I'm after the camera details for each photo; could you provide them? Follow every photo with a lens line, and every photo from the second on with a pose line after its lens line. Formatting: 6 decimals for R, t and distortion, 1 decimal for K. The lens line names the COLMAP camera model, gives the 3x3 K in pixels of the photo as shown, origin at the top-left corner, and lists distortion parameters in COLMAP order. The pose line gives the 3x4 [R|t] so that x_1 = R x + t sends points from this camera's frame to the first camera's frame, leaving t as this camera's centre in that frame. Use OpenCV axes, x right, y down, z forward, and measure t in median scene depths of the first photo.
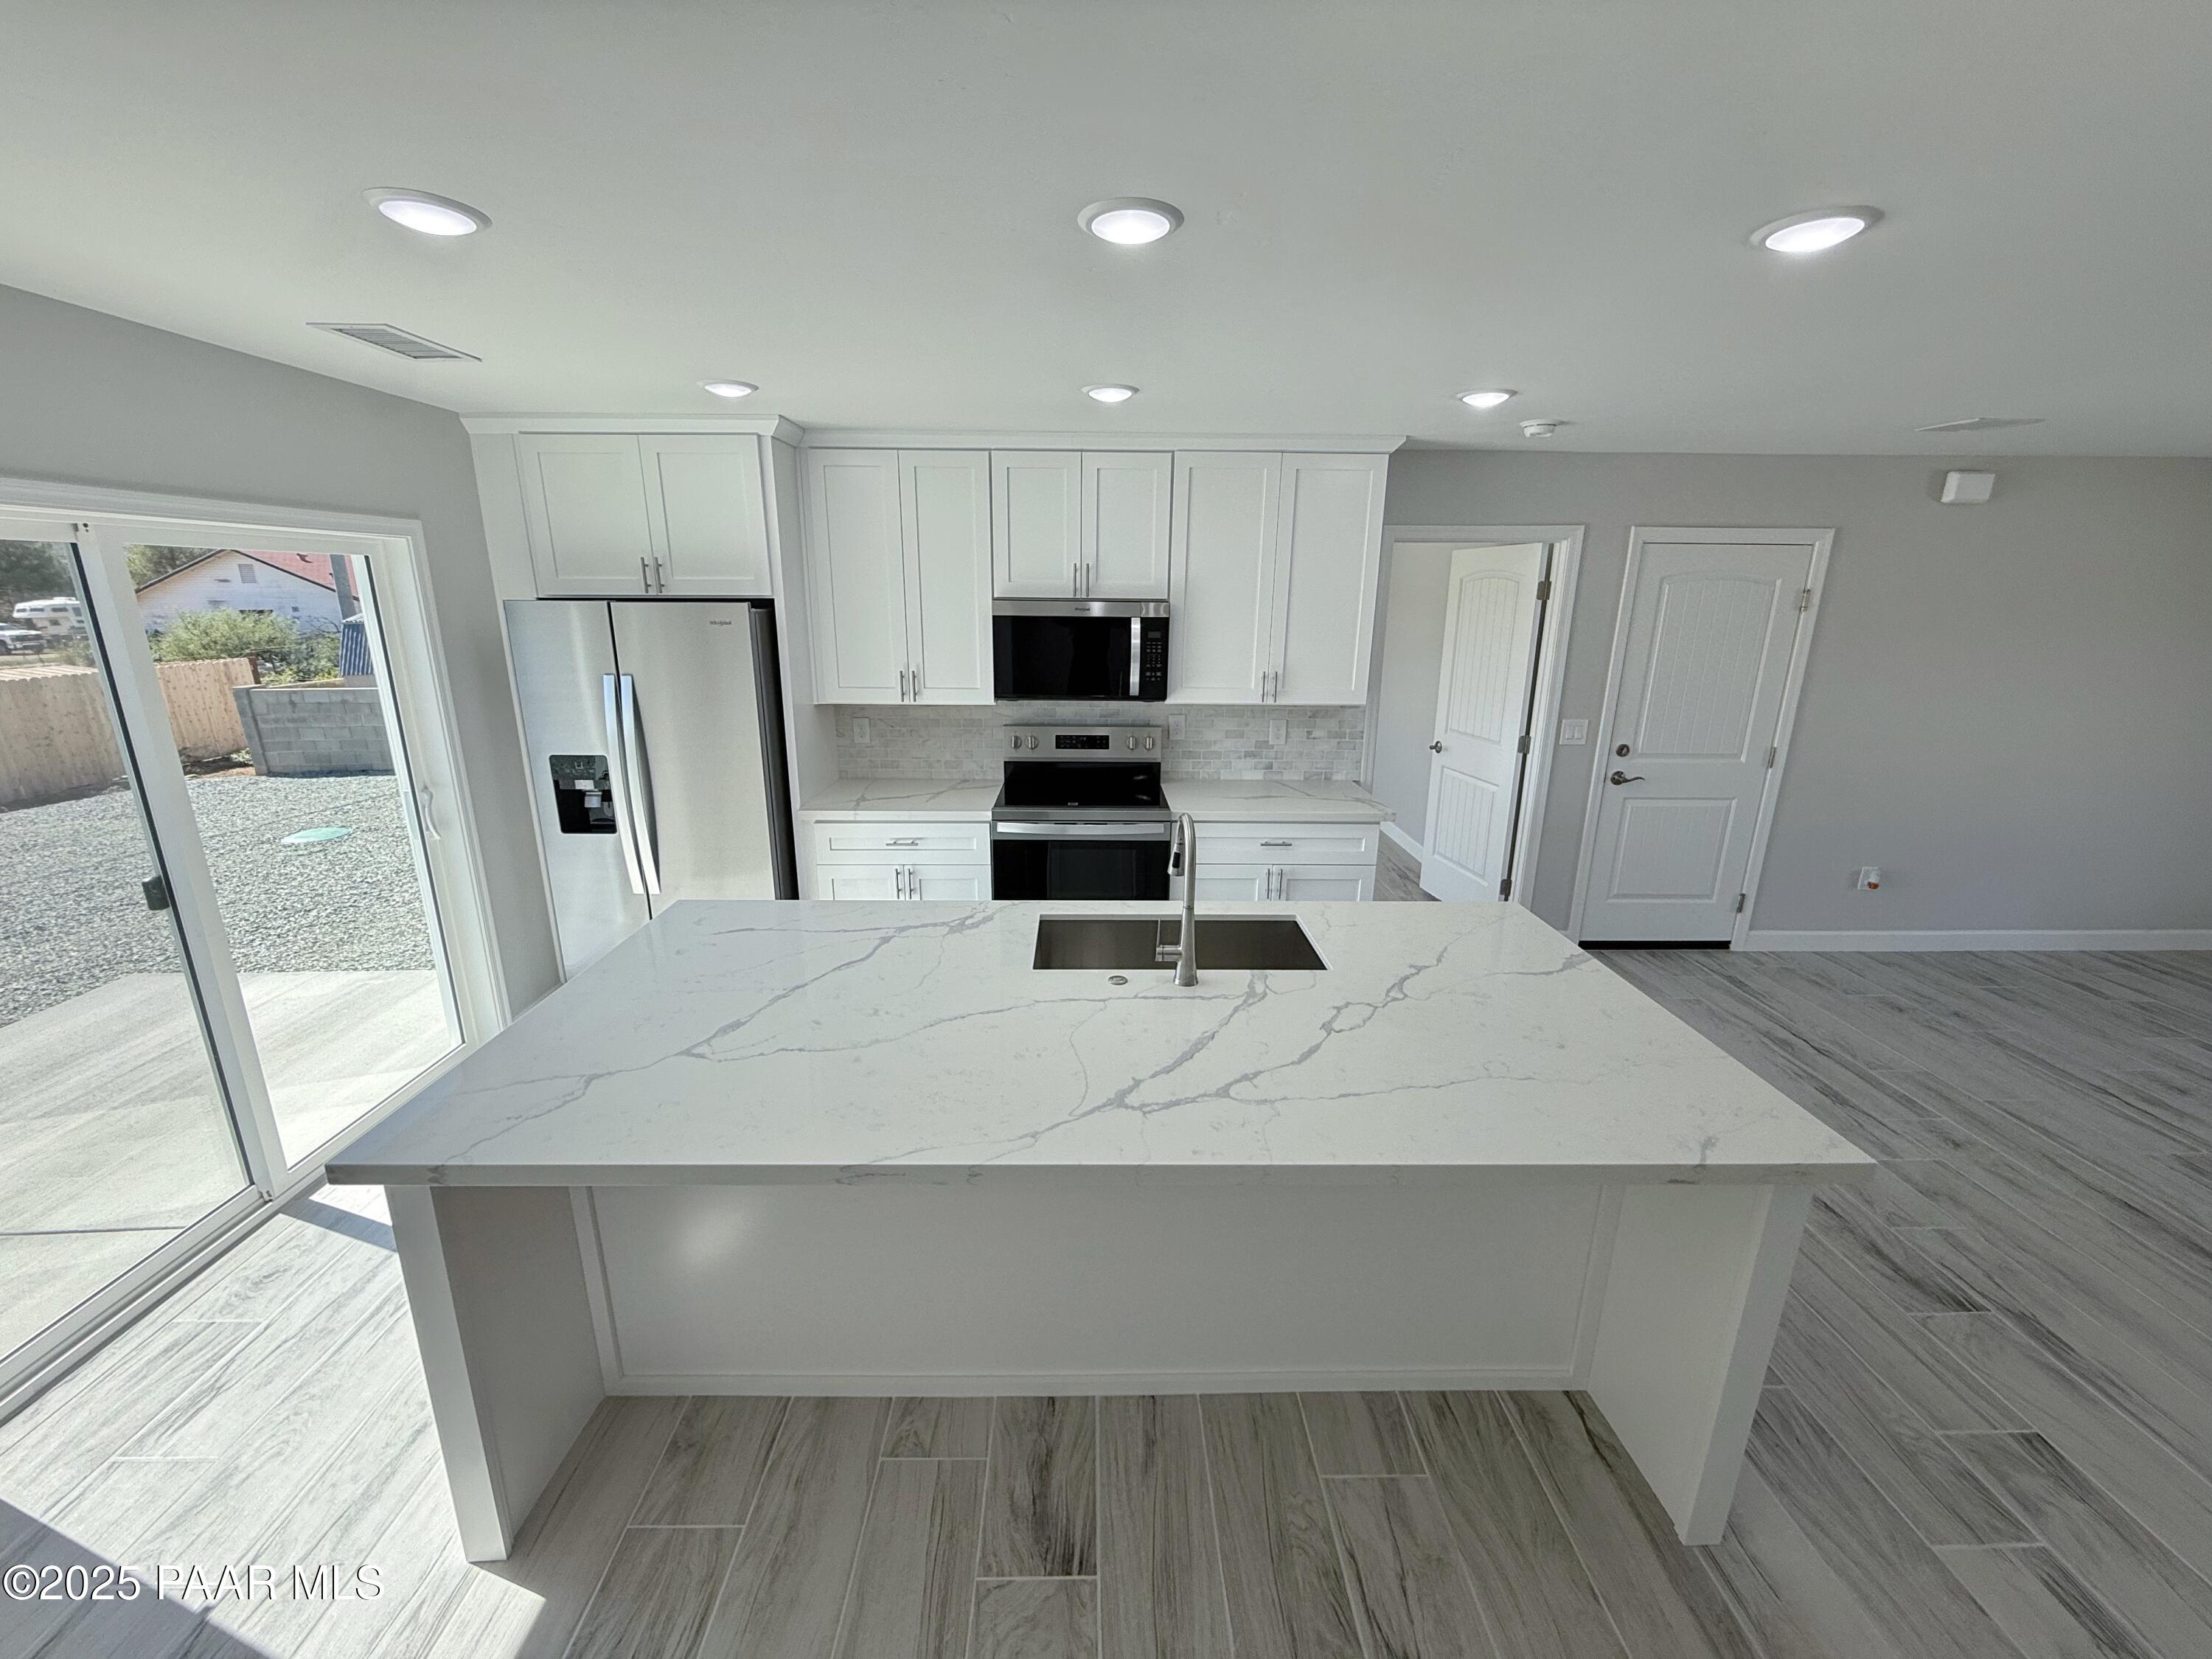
lens RADIAL K [[881.4, 0, 1102.5], [0, 881.4, 827.7], [0, 0, 1]] dist [0.000284, 0.000413]
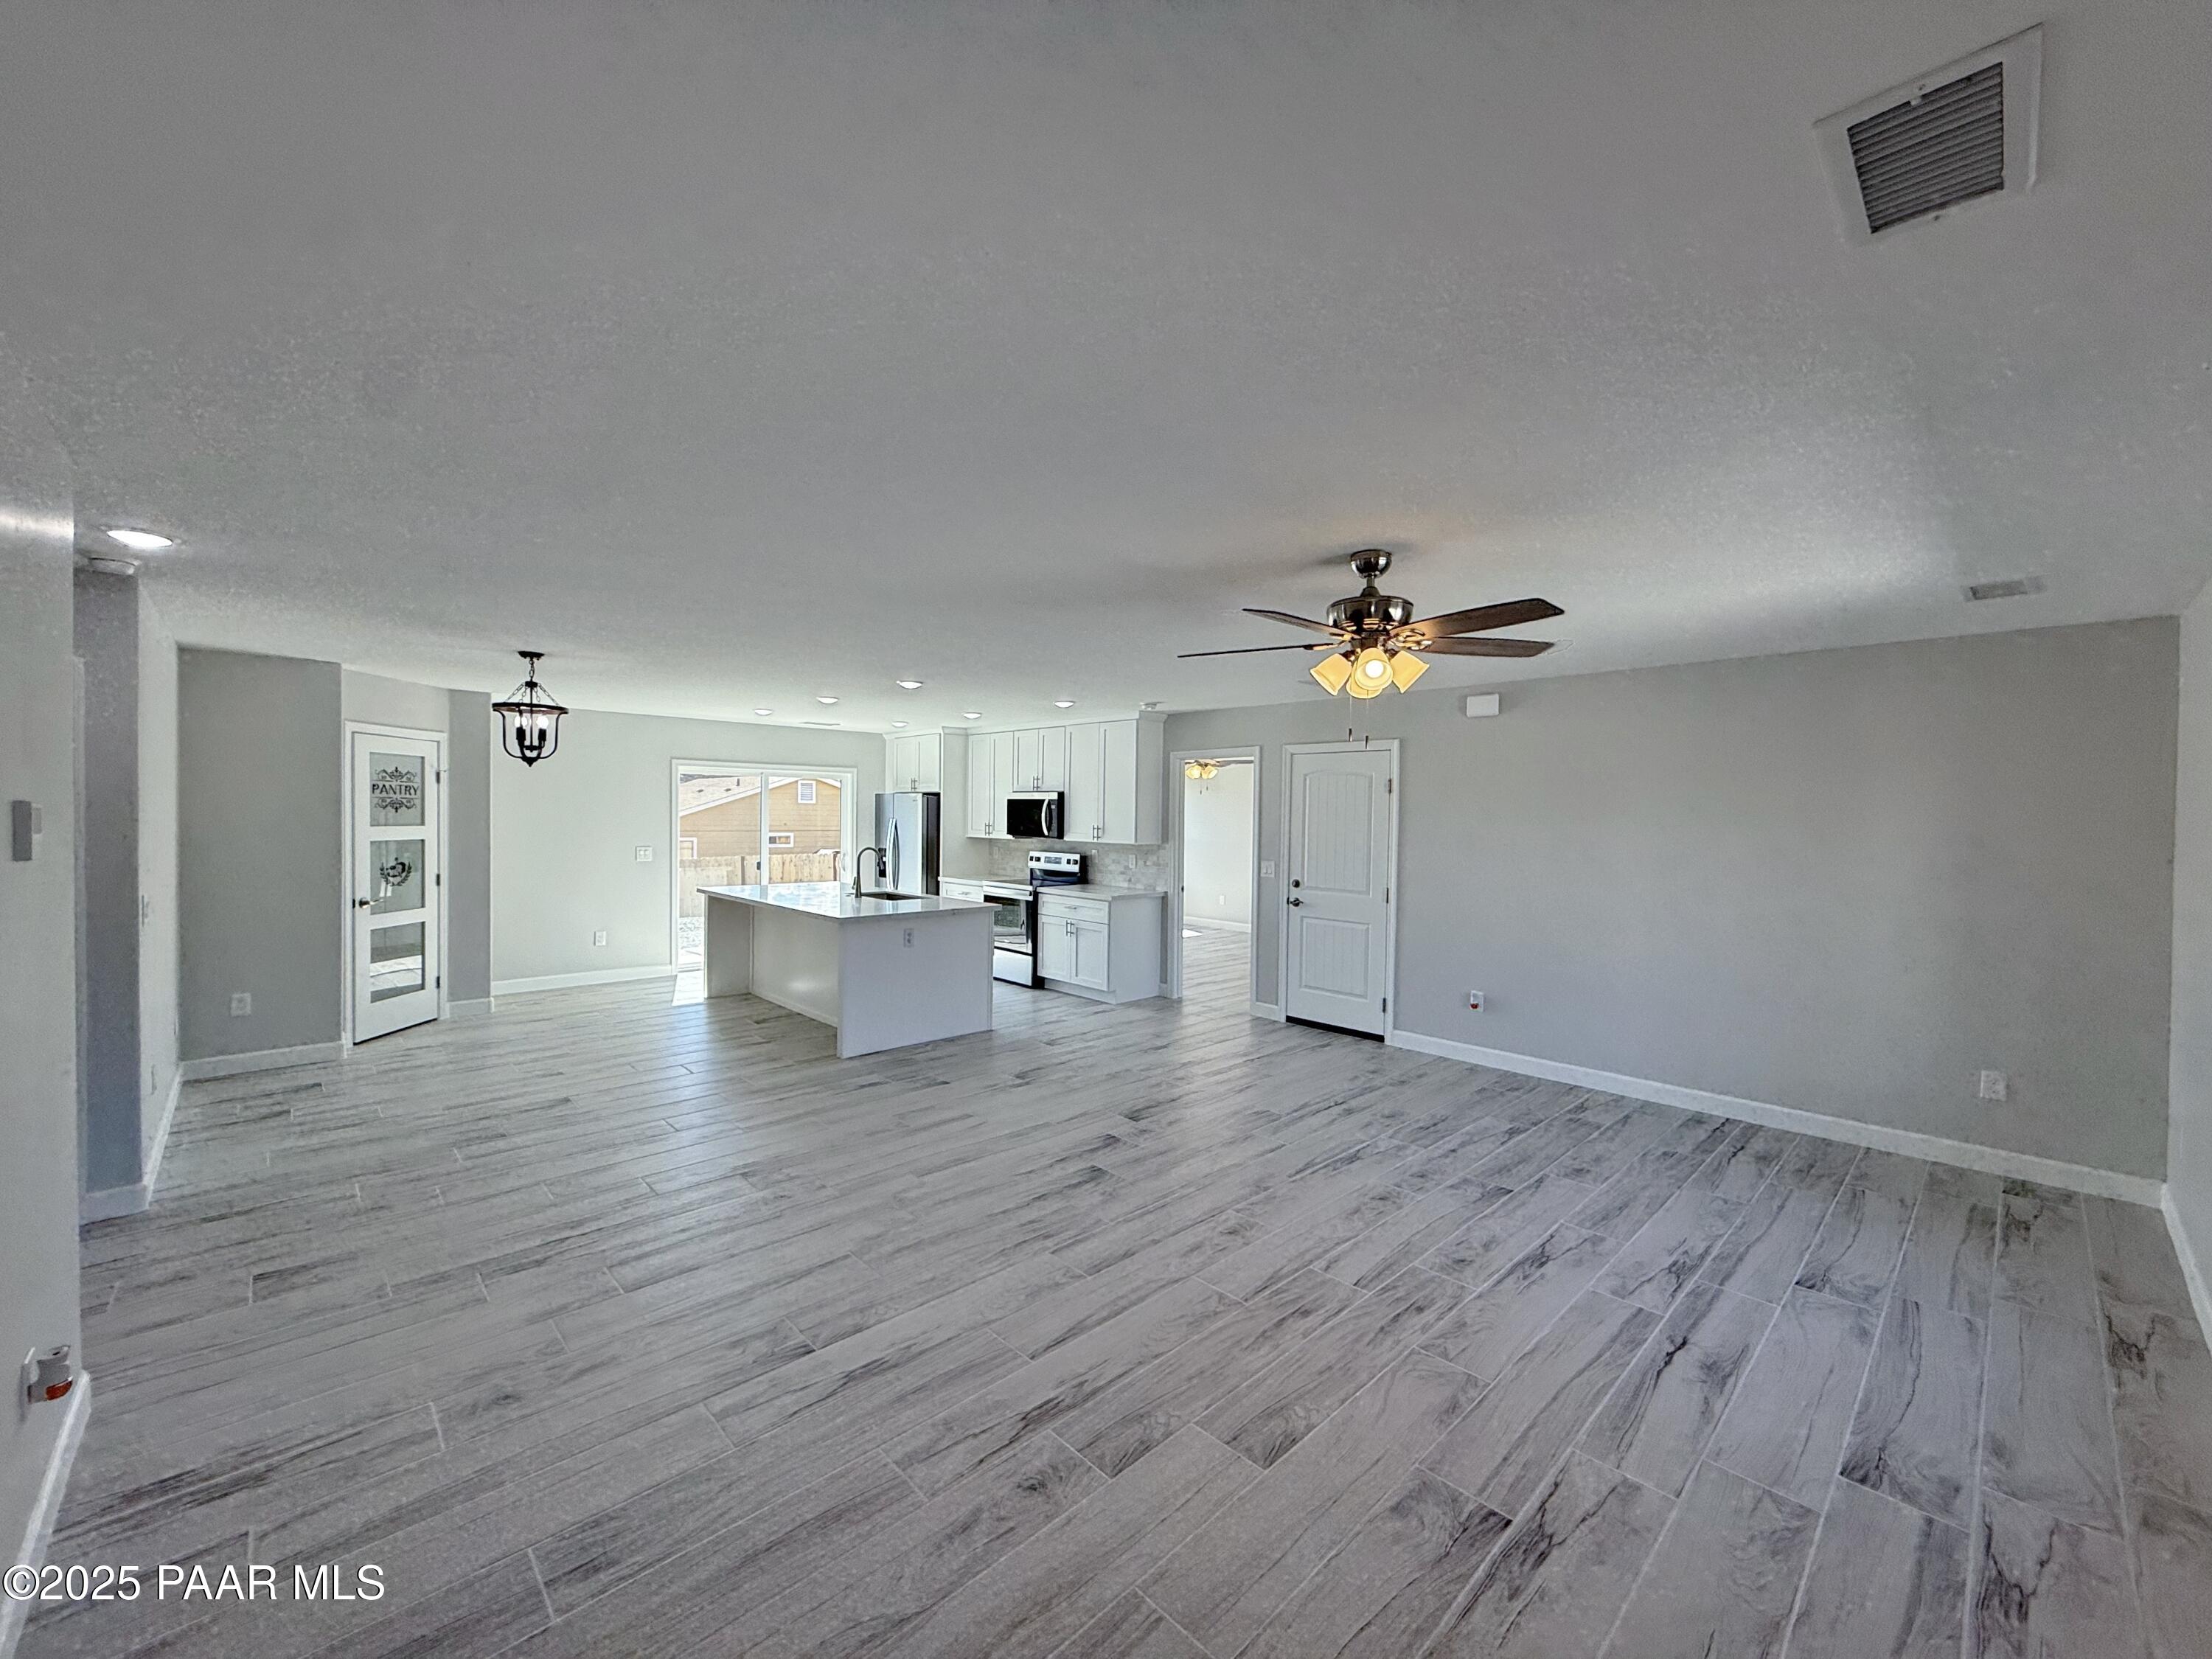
lens RADIAL K [[881.4, 0, 1102.5], [0, 881.4, 827.7], [0, 0, 1]] dist [0.000284, 0.000413]
pose [[0.676428, 0.013975, -0.736376, 1.695205], [-0.197786, 0.966541, -0.163340, 0.152873], [0.709455, 0.256133, 0.656559, -0.303027]]
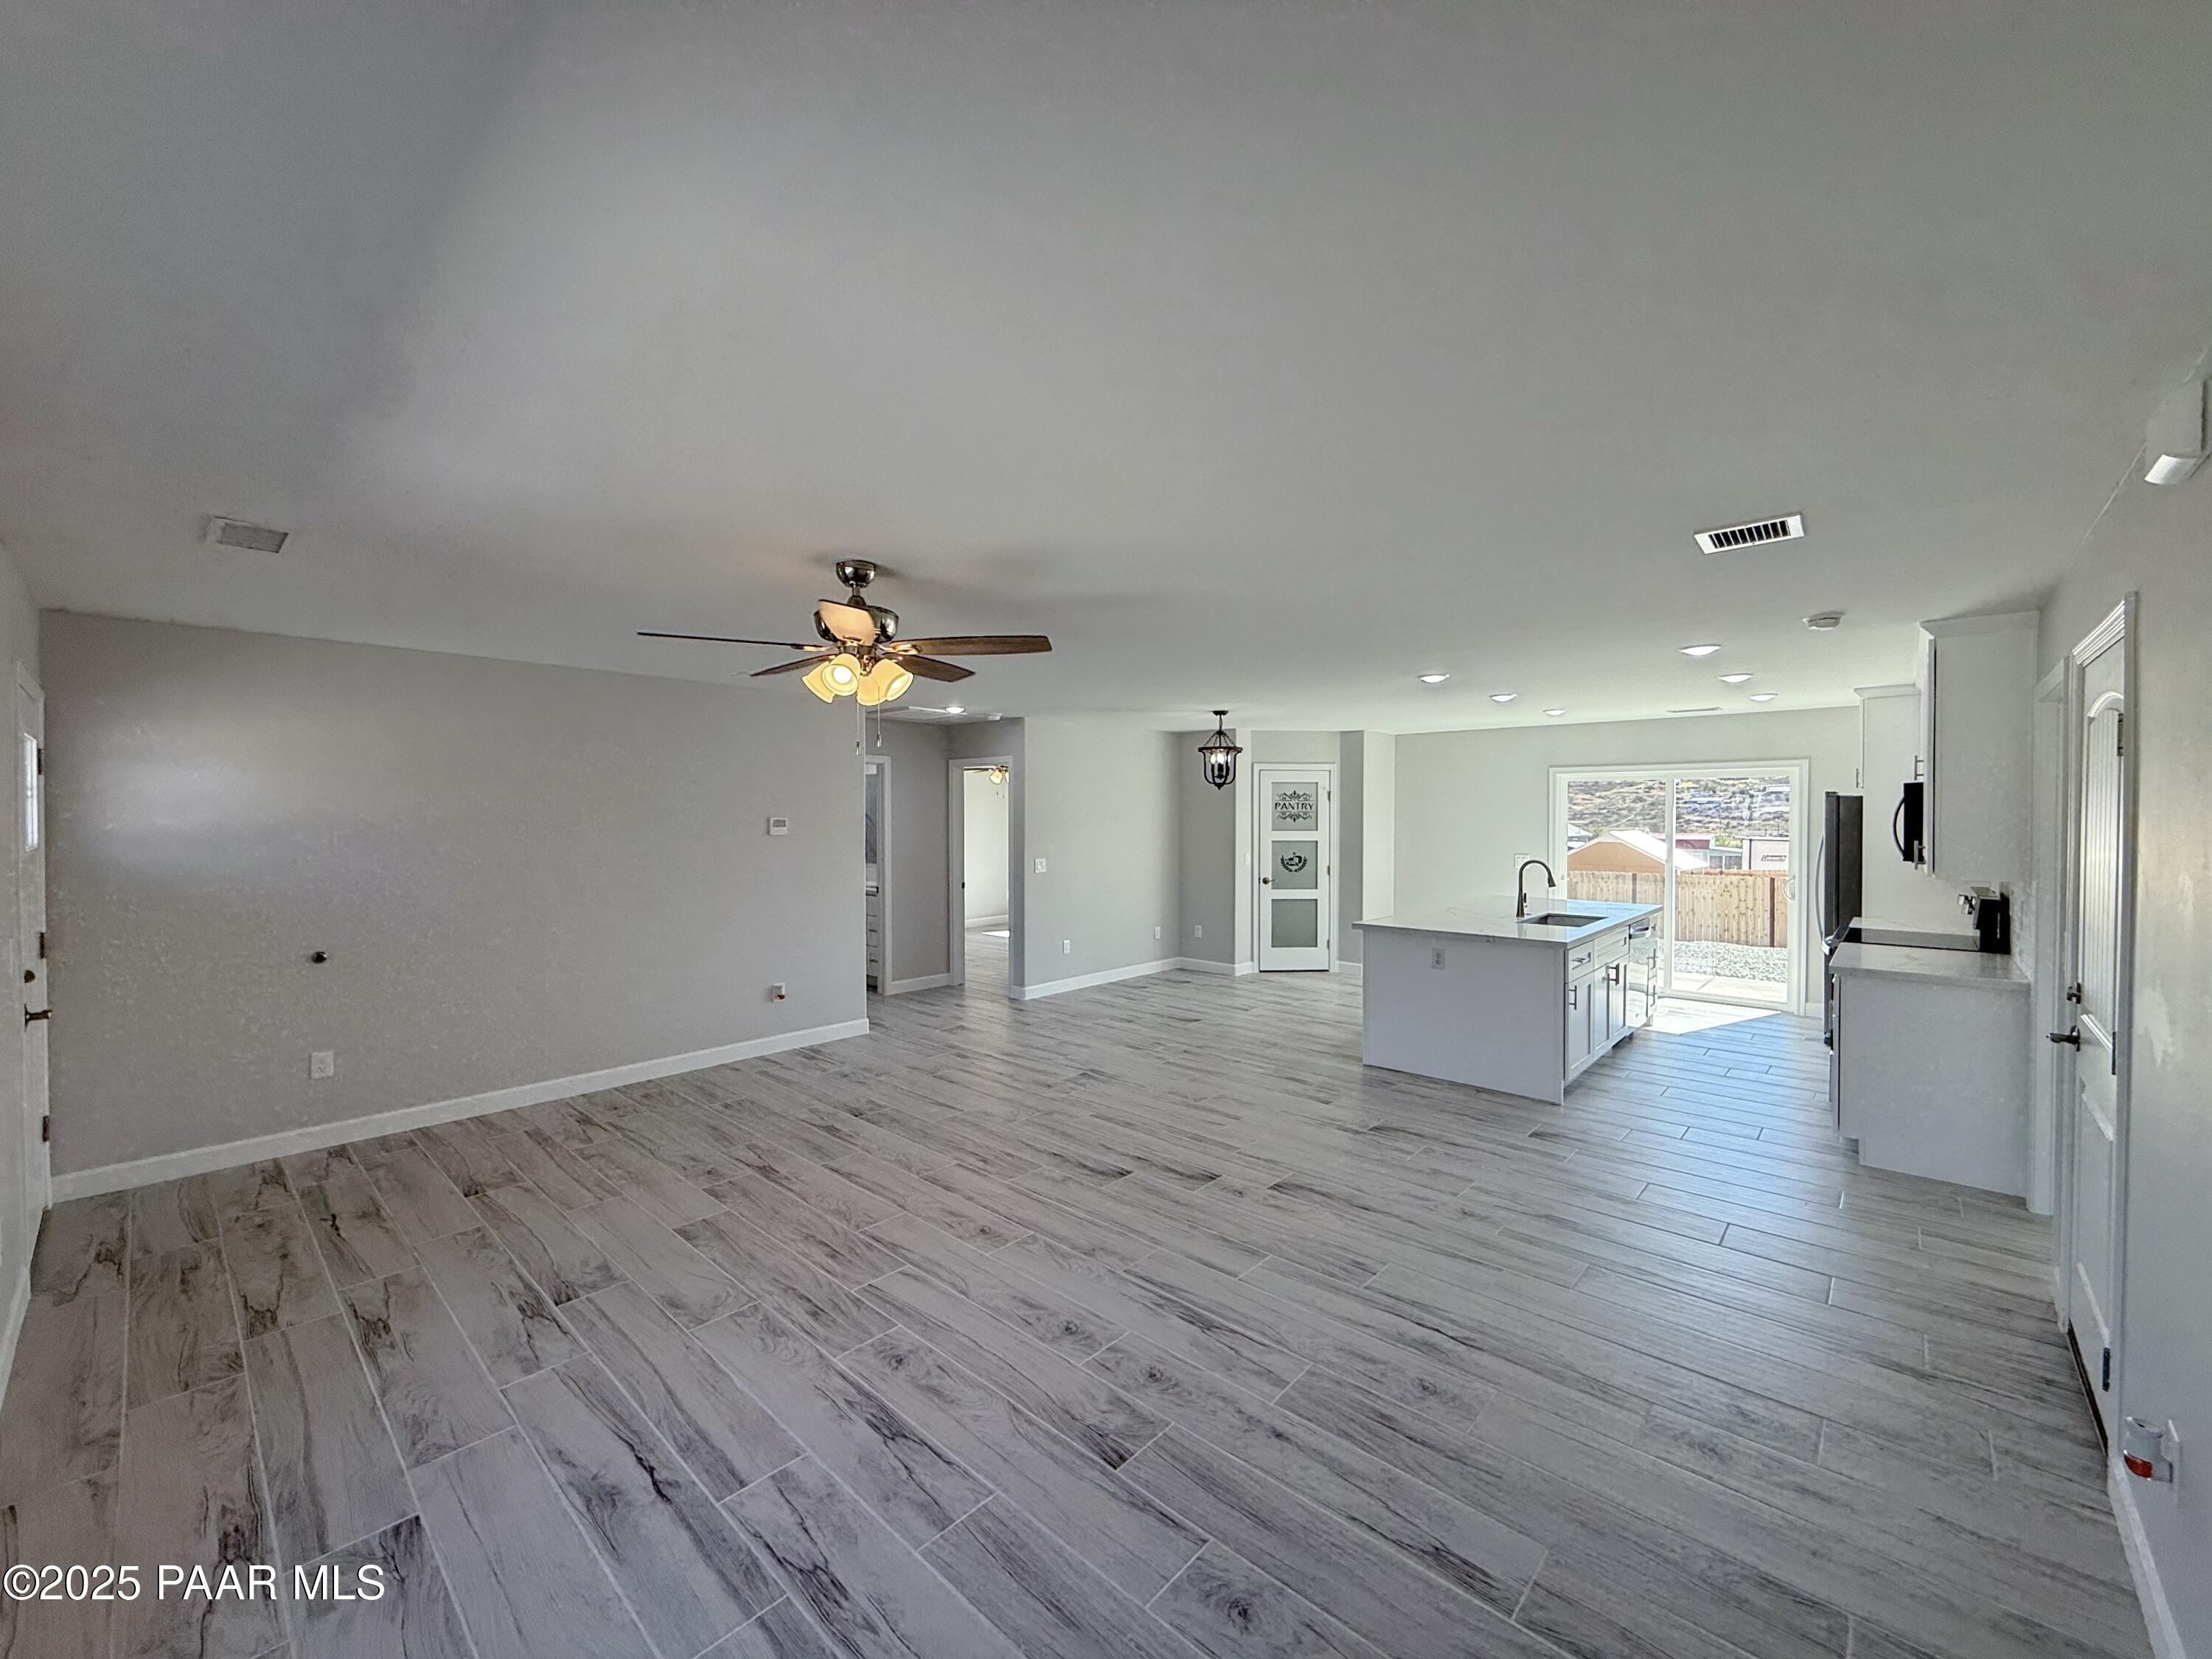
lens RADIAL K [[881.4, 0, 1102.5], [0, 881.4, 827.7], [0, 0, 1]] dist [0.000284, 0.000413]
pose [[-0.691695, 0.005223, -0.722171, 1.701358], [-0.190455, 0.963255, 0.189384, -0.211840], [0.696624, 0.268537, -0.665284, 1.034299]]
